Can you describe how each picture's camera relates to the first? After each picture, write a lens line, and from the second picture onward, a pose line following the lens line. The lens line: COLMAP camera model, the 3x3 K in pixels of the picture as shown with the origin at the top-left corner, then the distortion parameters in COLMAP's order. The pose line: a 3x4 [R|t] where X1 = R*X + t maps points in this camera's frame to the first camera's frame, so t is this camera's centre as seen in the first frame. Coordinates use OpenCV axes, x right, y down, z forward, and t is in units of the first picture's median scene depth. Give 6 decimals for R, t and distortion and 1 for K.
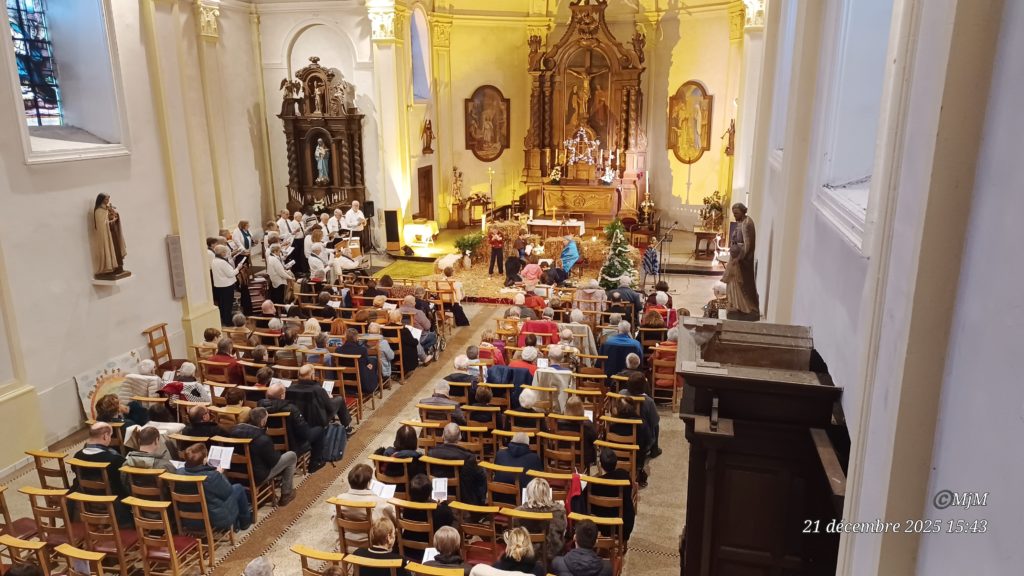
lens RADIAL K [[726.3, 0, 513.0], [0, 726.3, 285.2], [0, 0, 1]] dist [0.086000, -0.083535]
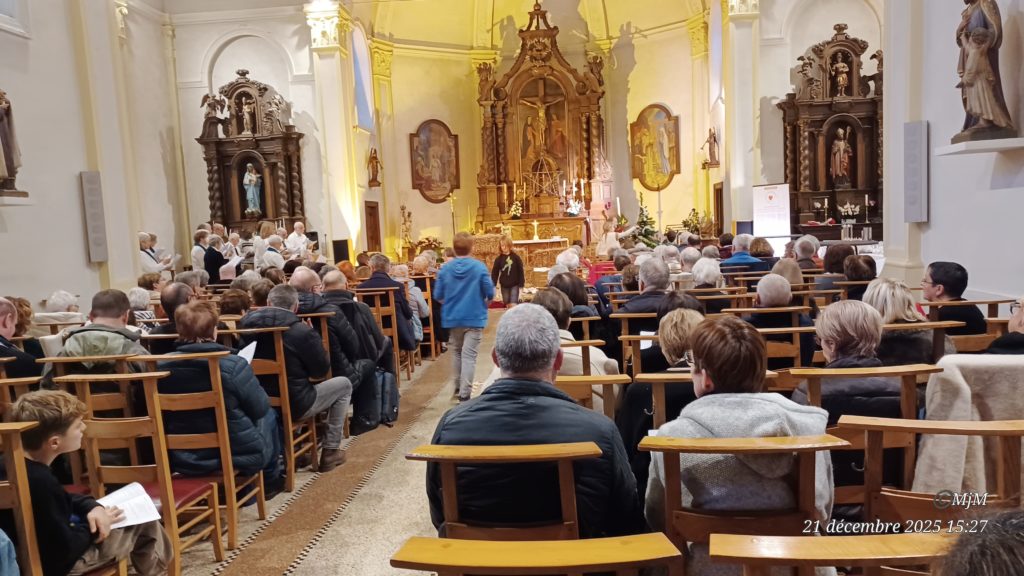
lens RADIAL K [[726.3, 0, 510.0], [0, 726.3, 286.7], [0, 0, 1]] dist [0.086000, -0.083535]
pose [[0.988066, -0.053705, 0.144365, -0.097416], [0.077316, 0.983545, -0.163281, 0.102631], [-0.133220, 0.172494, 0.975960, 0.157365]]
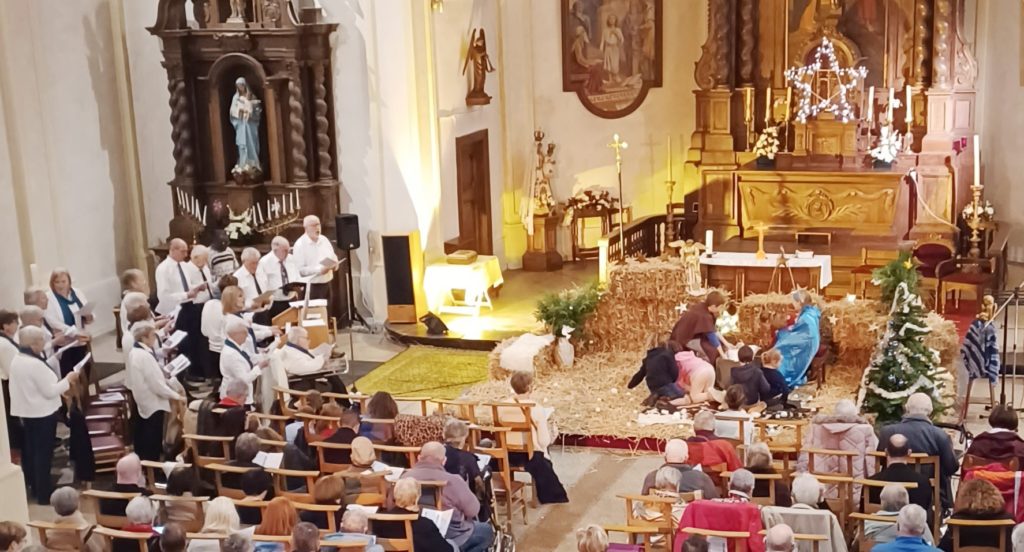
lens RADIAL K [[1645.0, 0, 575.1], [0, 1645.0, 379.5], [0, 0, 1]] dist [0.076647, 0.000000]
pose [[0.997974, -0.005140, -0.063409, 0.006397], [0.005432, 0.999975, 0.004429, -0.017583], [0.063384, -0.004764, 0.997978, -0.007547]]
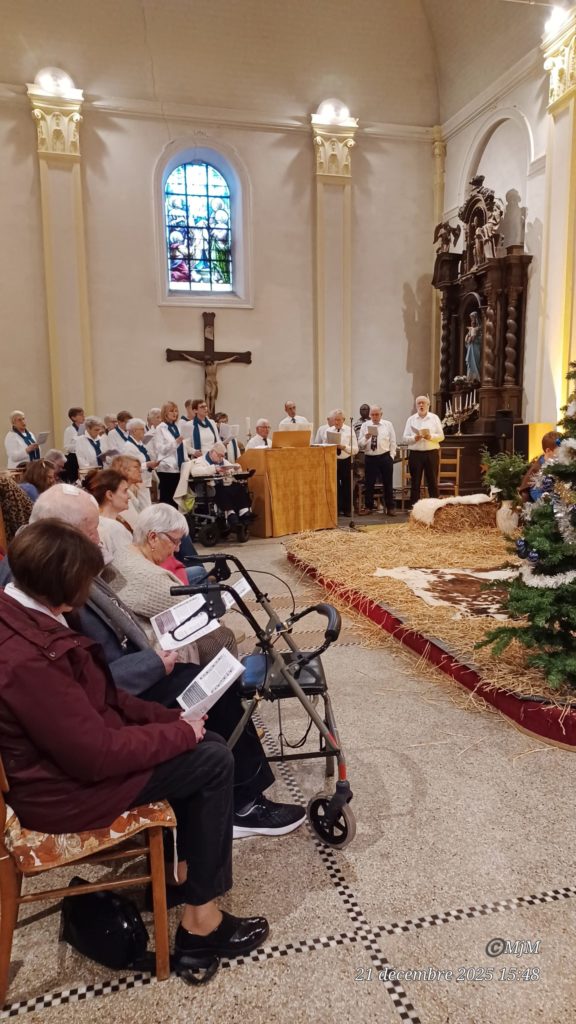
lens RADIAL K [[726.3, 0, 292.0], [0, 726.3, 521.2], [0, 0, 1]] dist [0.086000, -0.083535]
pose [[0.478740, 0.119792, -0.869746, 0.220012], [-0.204700, 0.978575, 0.022107, -0.011728], [0.853760, 0.167453, 0.493004, 0.603089]]
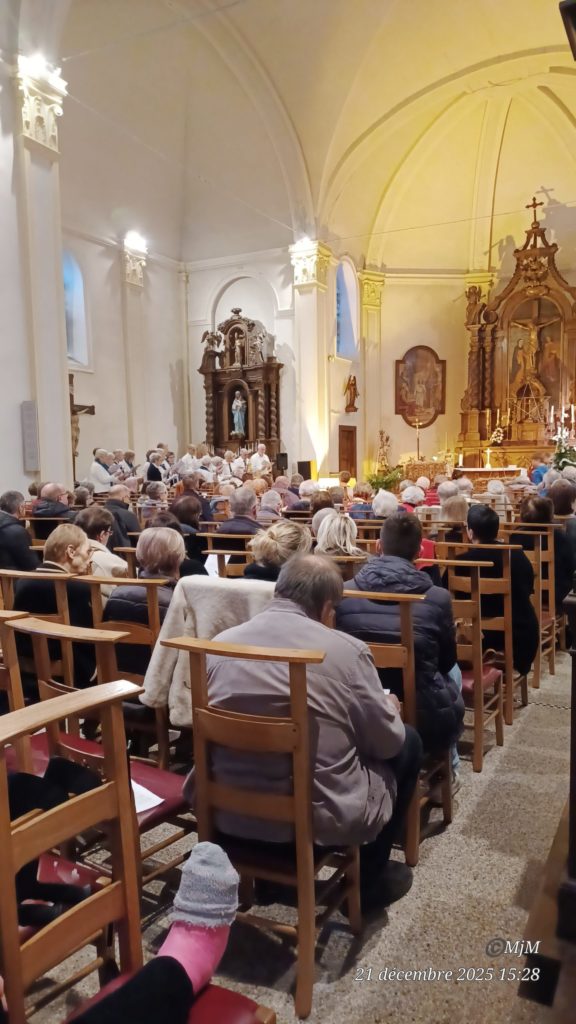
lens RADIAL K [[726.3, 0, 296.6], [0, 726.3, 516.0], [0, 0, 1]] dist [0.086000, -0.083535]
pose [[0.971478, 0.011168, -0.236867, 0.039621], [-0.050055, 0.986040, -0.158806, 0.109647], [0.231787, 0.166133, 0.958475, 0.132116]]
